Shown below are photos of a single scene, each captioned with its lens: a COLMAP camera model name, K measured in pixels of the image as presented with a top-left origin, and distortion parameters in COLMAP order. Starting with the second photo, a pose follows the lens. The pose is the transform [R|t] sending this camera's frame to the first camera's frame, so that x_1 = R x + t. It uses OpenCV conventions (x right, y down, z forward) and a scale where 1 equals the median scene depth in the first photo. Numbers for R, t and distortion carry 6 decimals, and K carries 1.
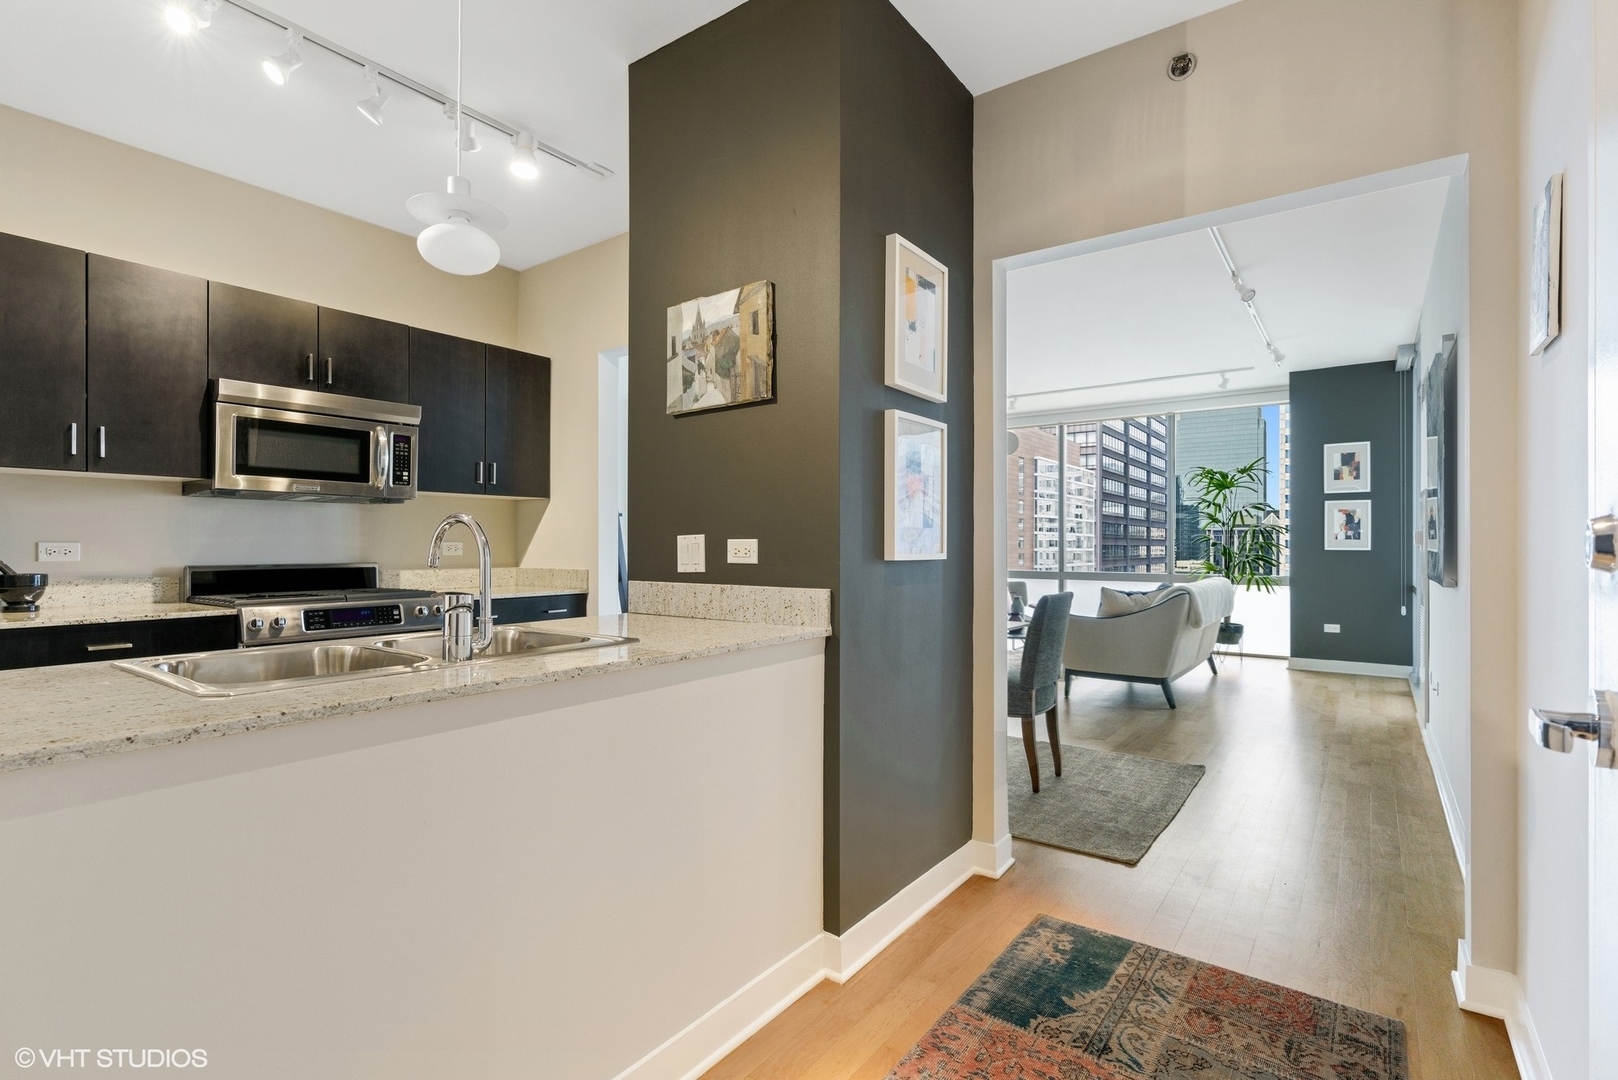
lens RADIAL K [[747.3, 0, 812.2], [0, 747.3, 539.1], [0, 0, 1]] dist [-0.014799, 0.007021]
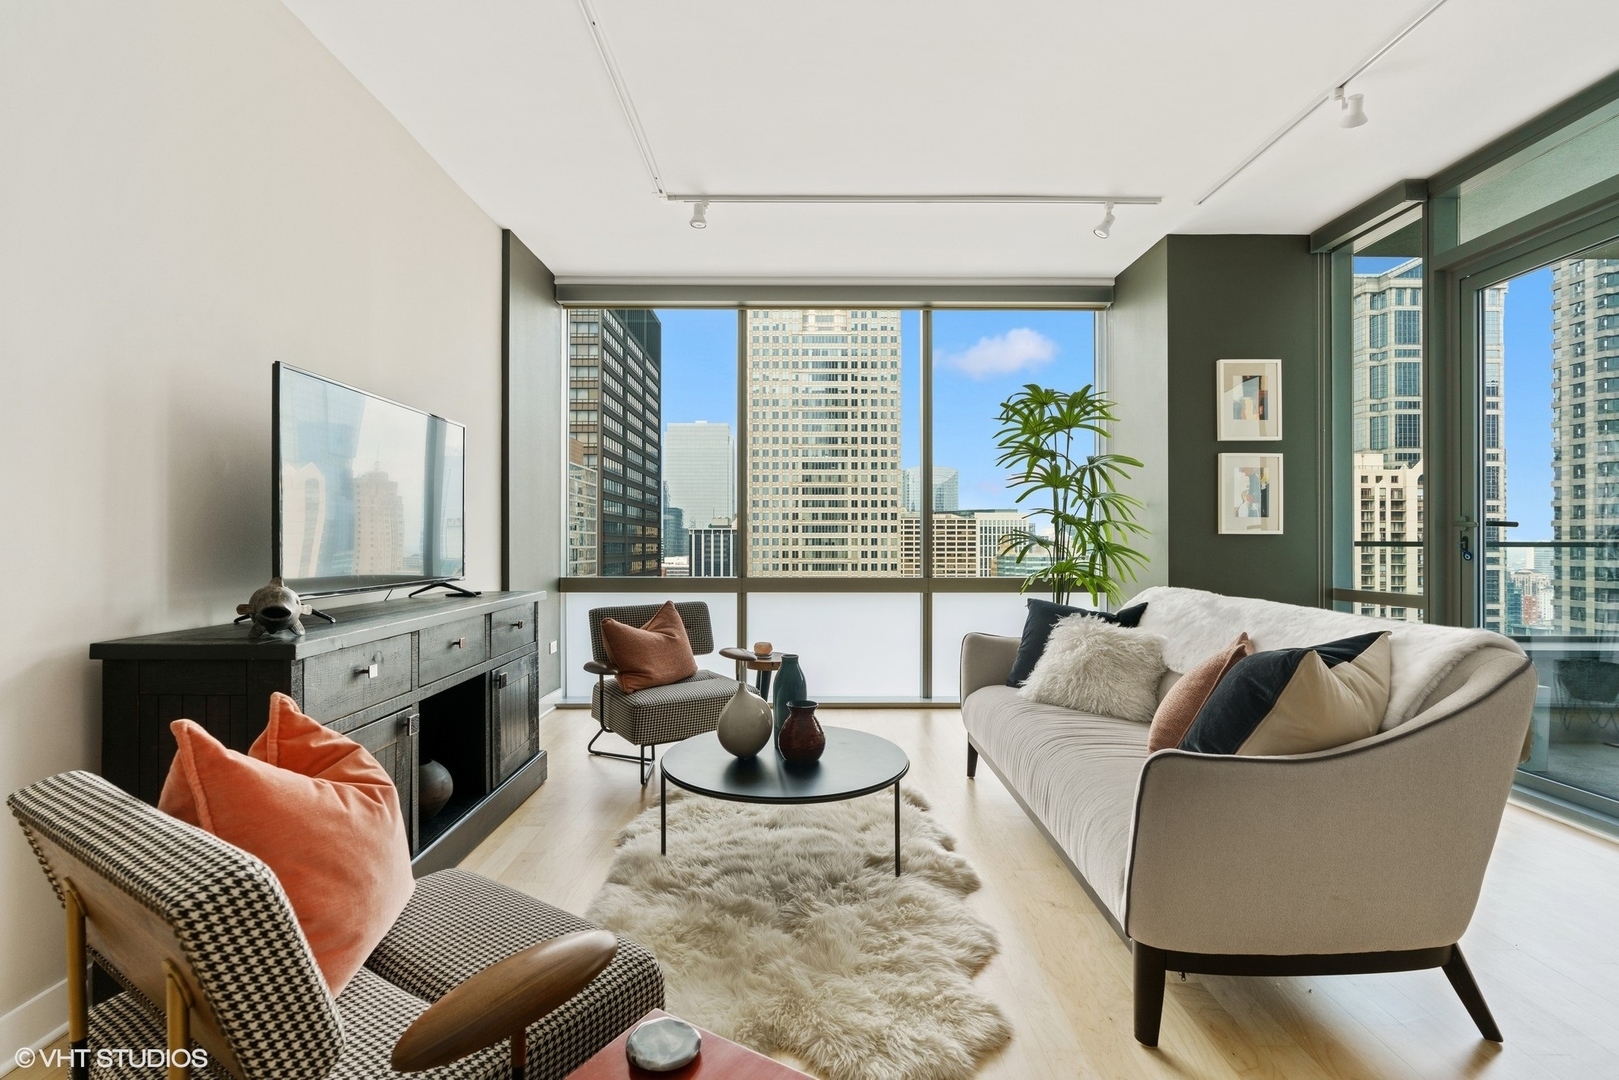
lens RADIAL K [[747.8, 0, 812.4], [0, 747.8, 539.5], [0, 0, 1]] dist [-0.014799, 0.007021]
pose [[0.797355, 0.000649, 0.603510, 0.062099], [-0.002262, 0.999996, 0.001912, 0.018624], [-0.603507, -0.002890, 0.797353, 0.723798]]
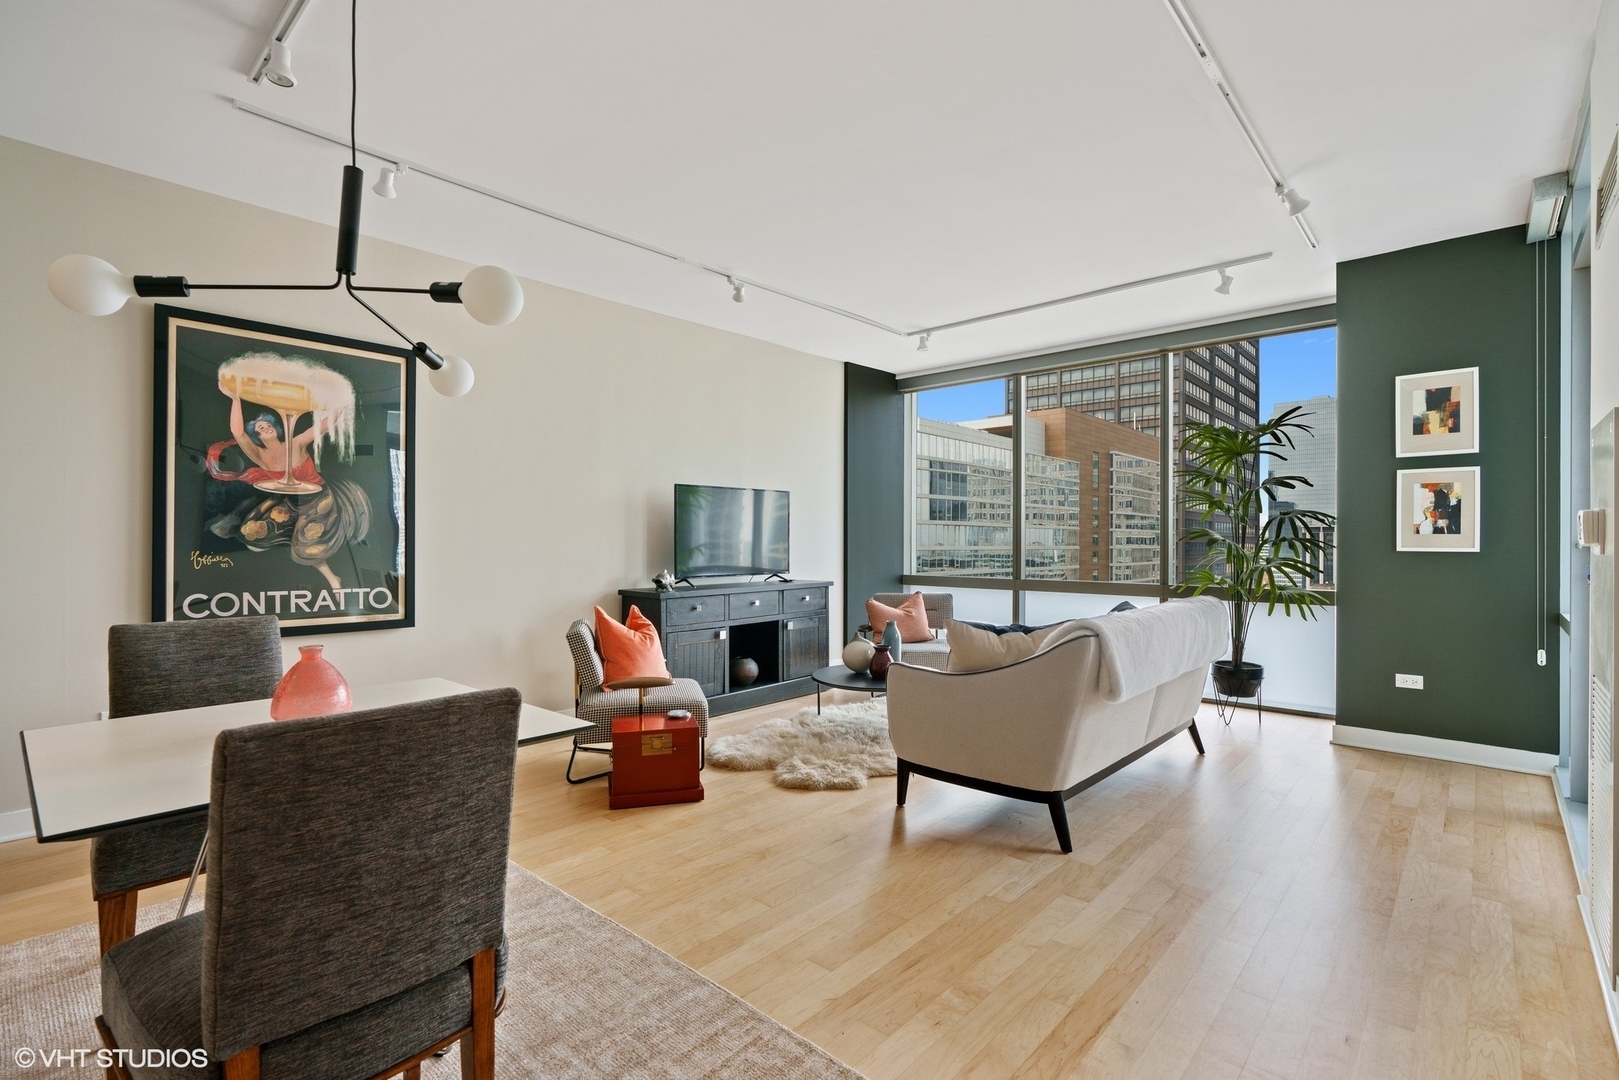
lens RADIAL K [[747.8, 0, 807.2], [0, 747.8, 539.3], [0, 0, 1]] dist [-0.014799, 0.007021]
pose [[0.994996, -0.000653, -0.099913, 0.275986], [0.000971, 0.999995, 0.003134, 0.002567], [0.099911, -0.003216, 0.994991, 0.355532]]
